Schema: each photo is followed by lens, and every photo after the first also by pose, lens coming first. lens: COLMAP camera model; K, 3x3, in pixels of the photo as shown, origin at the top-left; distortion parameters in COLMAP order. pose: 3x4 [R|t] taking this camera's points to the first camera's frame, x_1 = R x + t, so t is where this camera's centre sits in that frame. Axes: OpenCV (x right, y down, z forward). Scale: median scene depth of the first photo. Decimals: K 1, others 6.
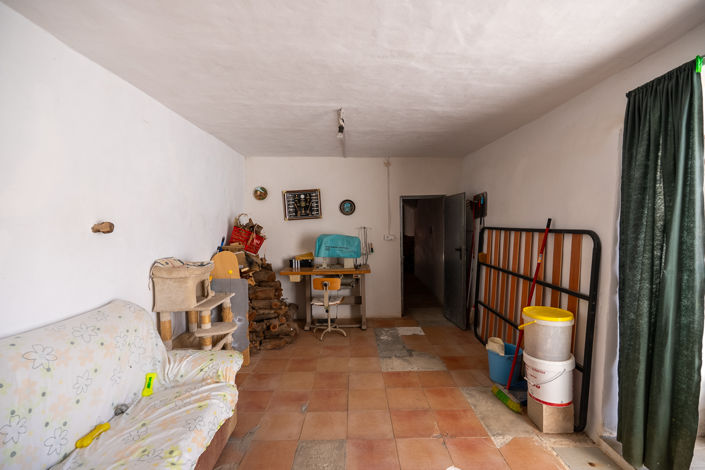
lens RADIAL K [[313.9, 0, 352.5], [0, 313.9, 235.0], [0, 0, 1]] dist [-0.010217, 0.000225]
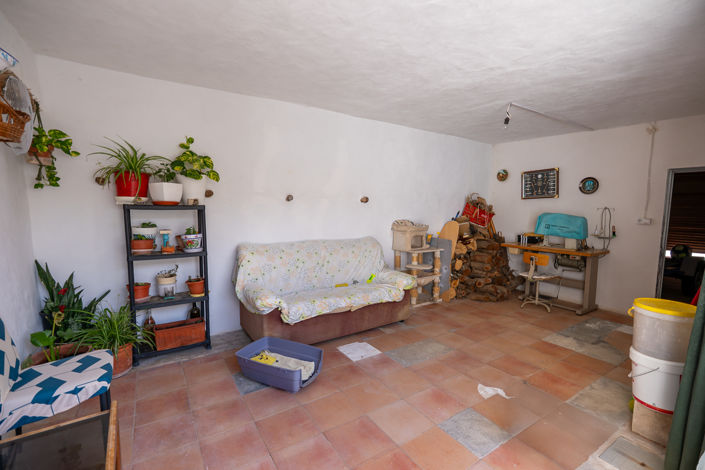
lens RADIAL K [[313.9, 0, 352.5], [0, 313.9, 235.0], [0, 0, 1]] dist [-0.010217, 0.000225]
pose [[0.542526, 0.102930, -0.833709, 0.485910], [-0.052926, 0.994681, 0.088363, 0.015210], [0.838370, -0.003815, 0.545088, -0.103718]]
